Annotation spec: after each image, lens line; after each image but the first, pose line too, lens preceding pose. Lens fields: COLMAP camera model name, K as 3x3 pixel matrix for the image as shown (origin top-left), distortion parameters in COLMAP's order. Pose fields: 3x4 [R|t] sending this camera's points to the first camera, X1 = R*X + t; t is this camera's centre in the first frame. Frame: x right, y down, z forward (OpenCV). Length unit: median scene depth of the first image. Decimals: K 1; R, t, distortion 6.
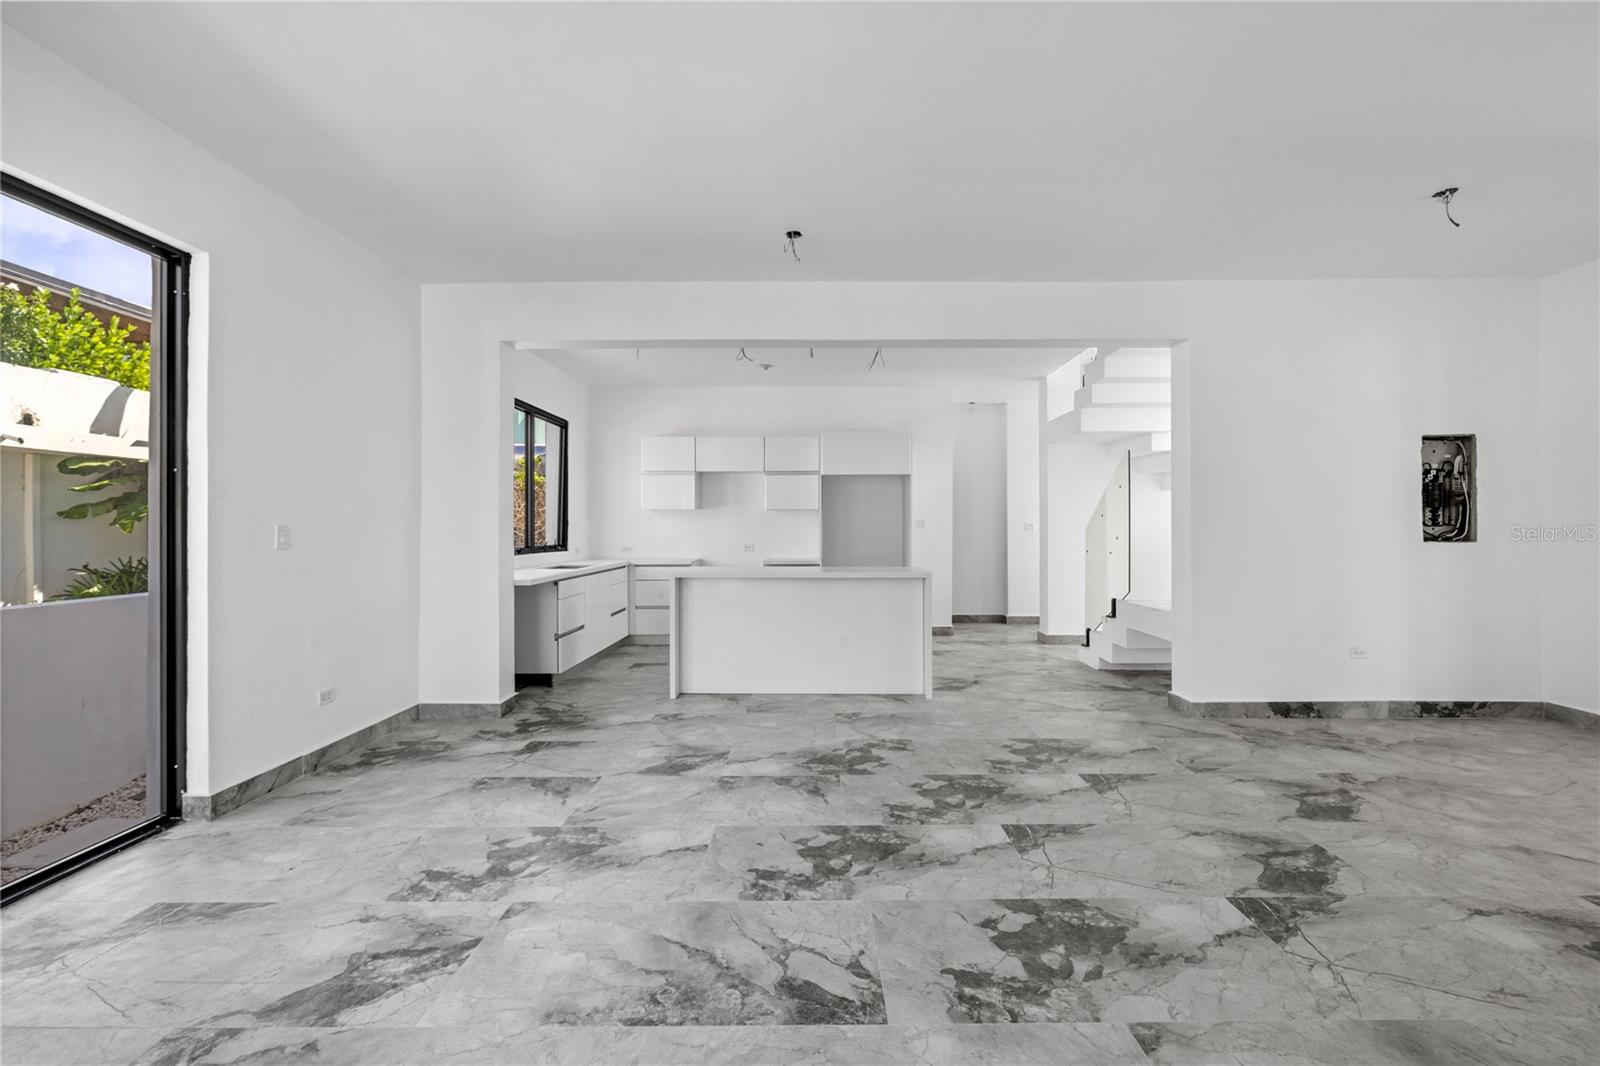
lens RADIAL K [[717.7, 0, 803.0], [0, 717.7, 528.1], [0, 0, 1]] dist [-0.010544, 0.001942]
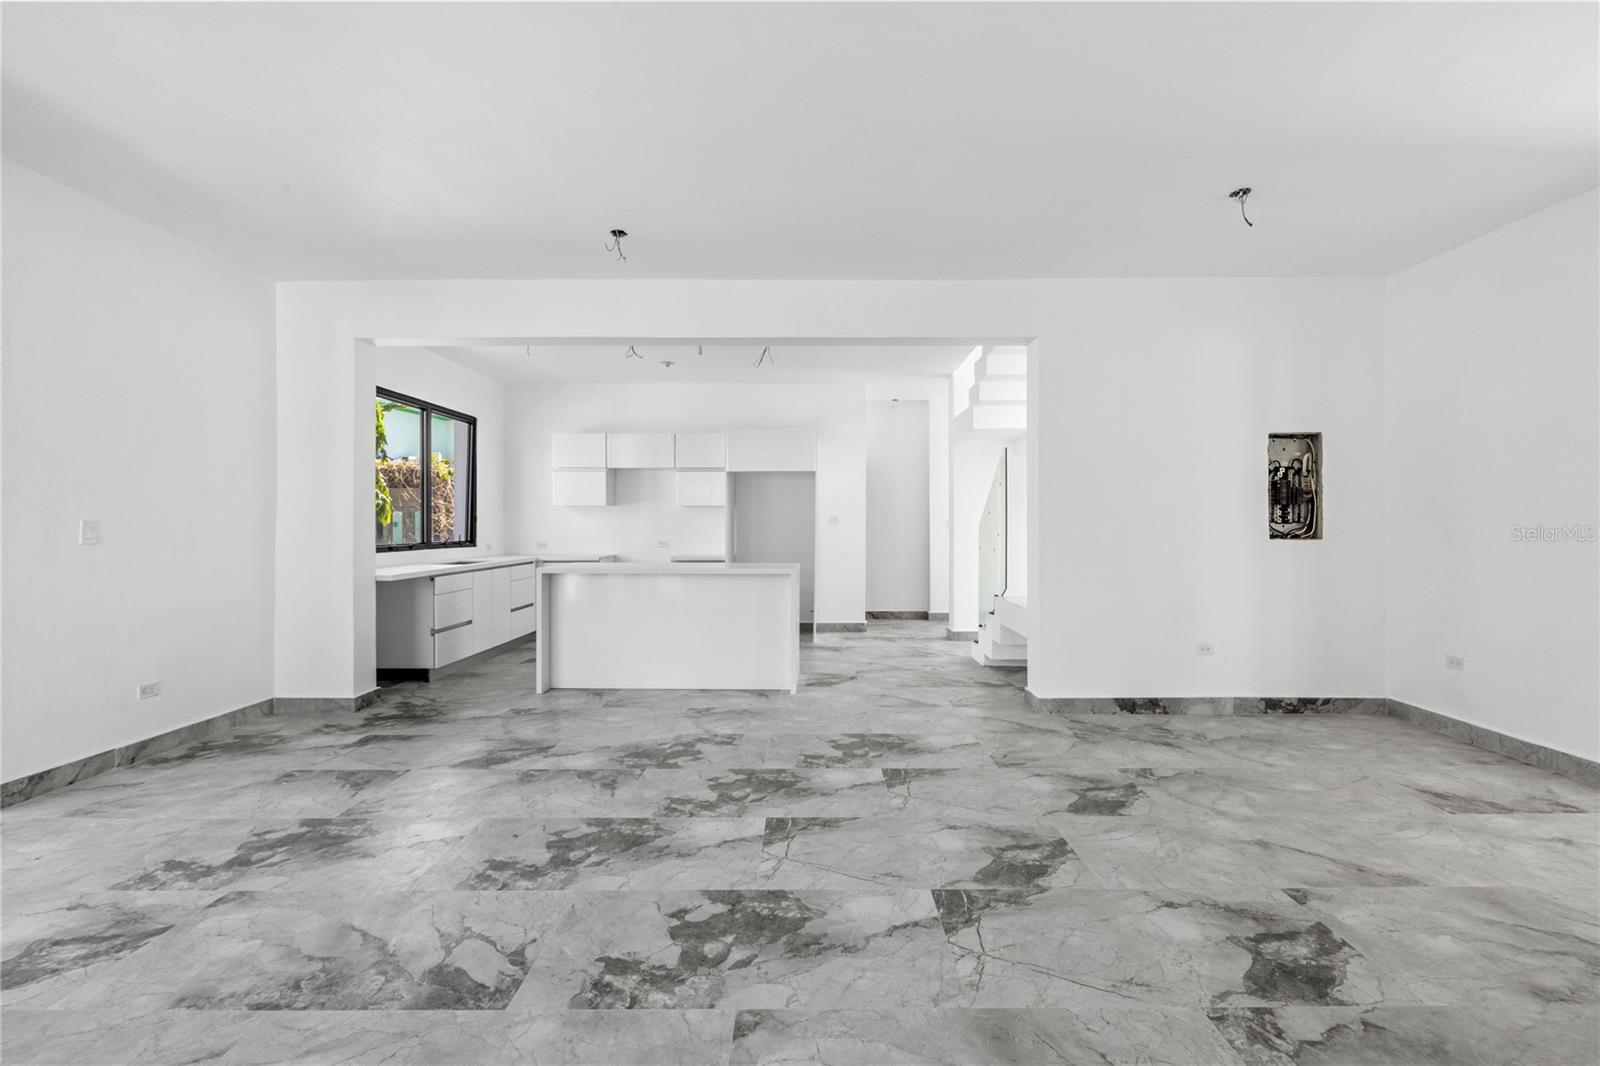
lens RADIAL K [[717.7, 0, 805.7], [0, 717.7, 526.1], [0, 0, 1]] dist [-0.010544, 0.001942]
pose [[0.999993, 0.001964, 0.003032, 0.278137], [-0.001969, 0.999997, 0.001465, 0.000691], [-0.003029, -0.001471, 0.999994, -0.009925]]
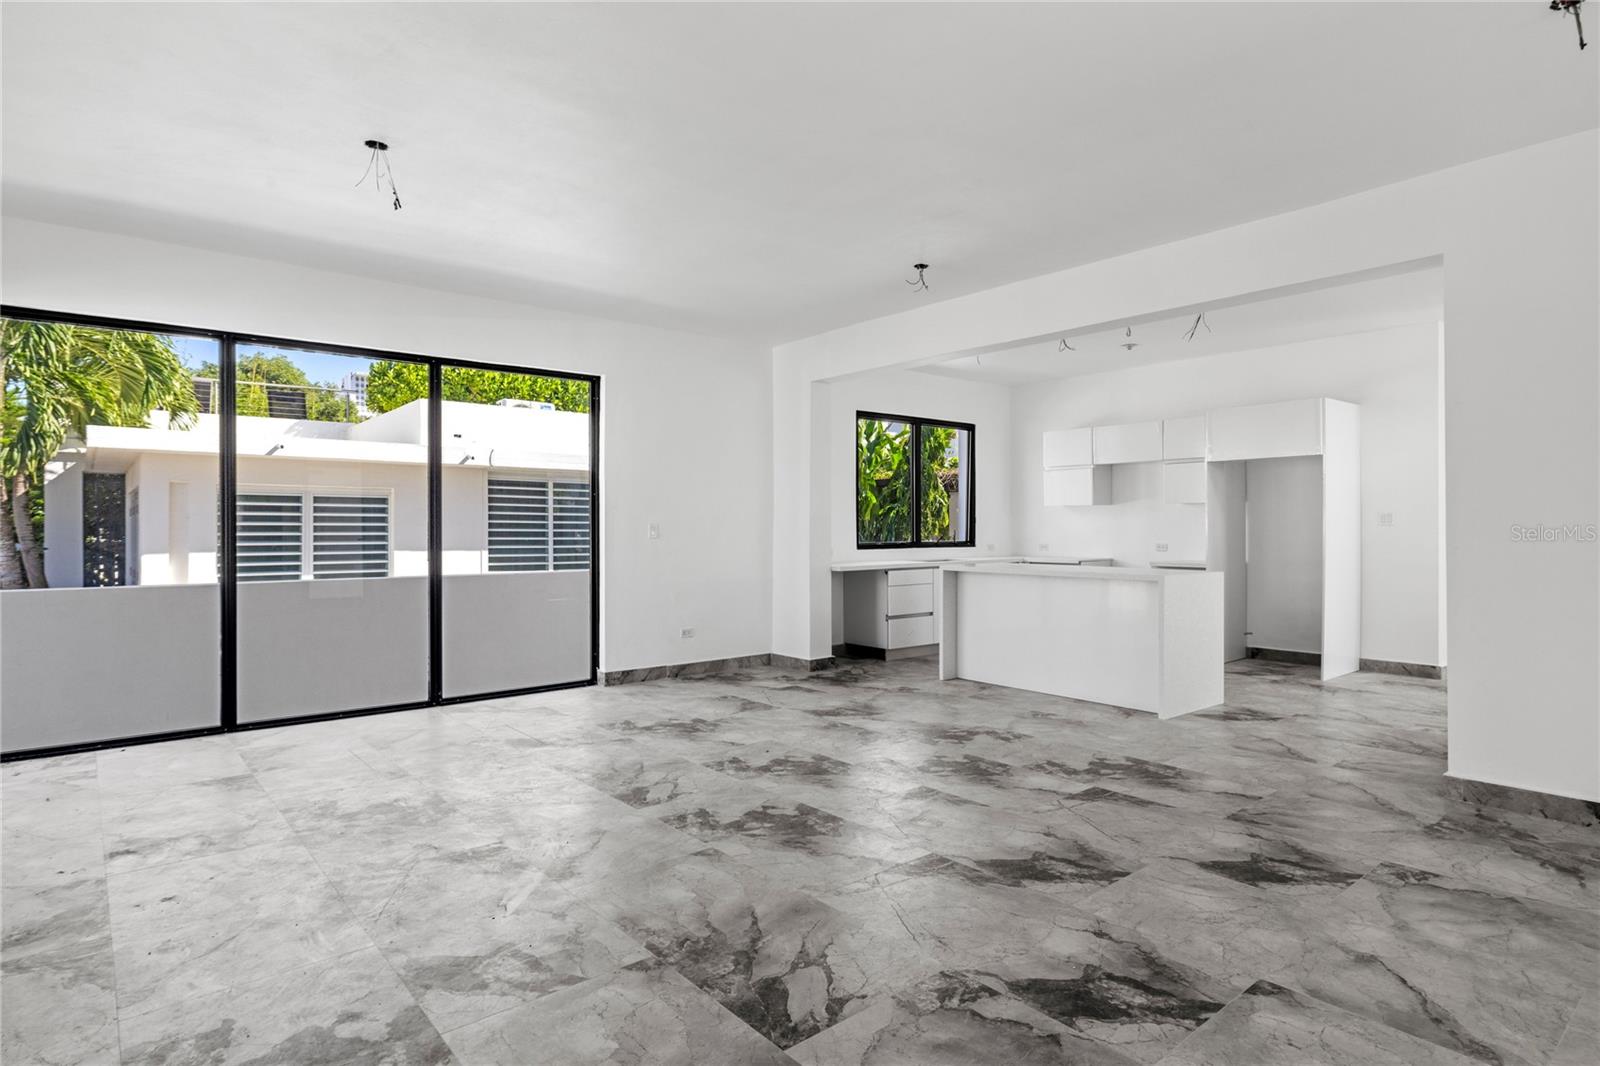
lens RADIAL K [[854.0, 0, 800.3], [0, 854.0, 534.1], [0, 0, 1]] dist [-0.010779, 0.002147]
pose [[0.642069, 0.007124, -0.766614, 1.013571], [0.001766, 0.999940, 0.010772, -0.002785], [0.766645, -0.008270, 0.642018, -0.018786]]
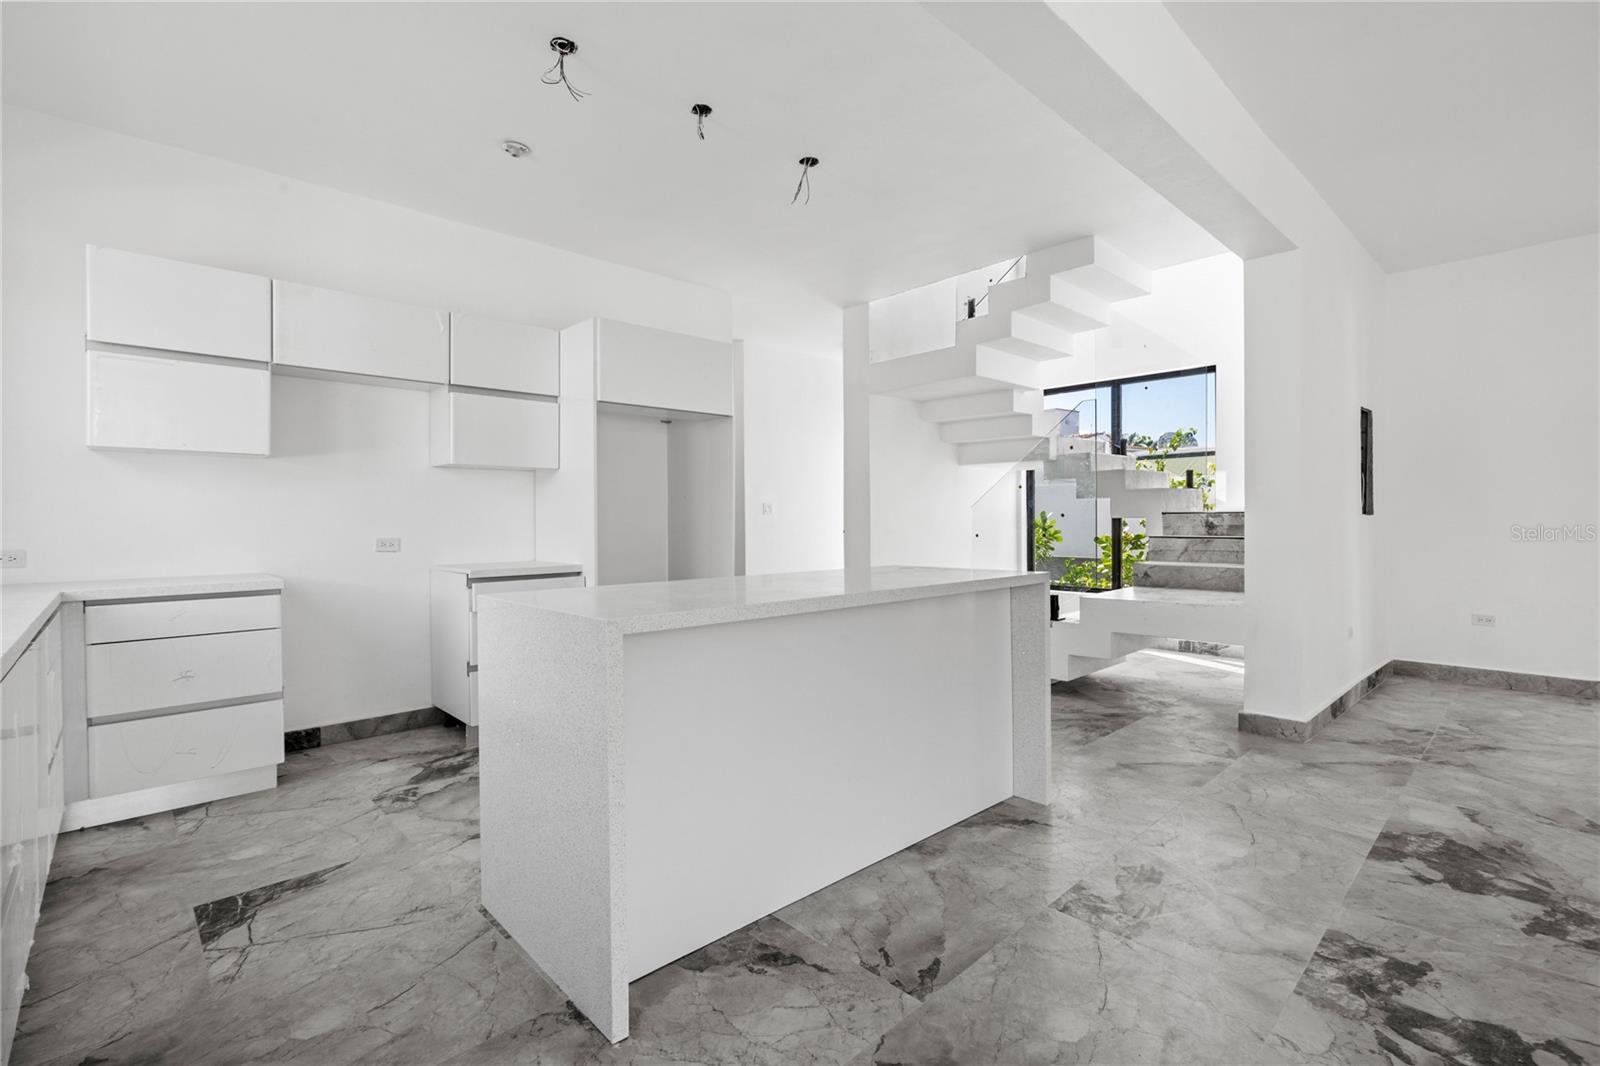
lens RADIAL K [[732.4, 0, 812.0], [0, 732.4, 518.5], [0, 0, 1]] dist [-0.006236, 0.001140]
pose [[0.709156, 0.000178, 0.705051, -0.499111], [0.007233, 0.999945, -0.007529, 0.036022], [-0.705014, 0.010439, 0.709117, 1.067916]]
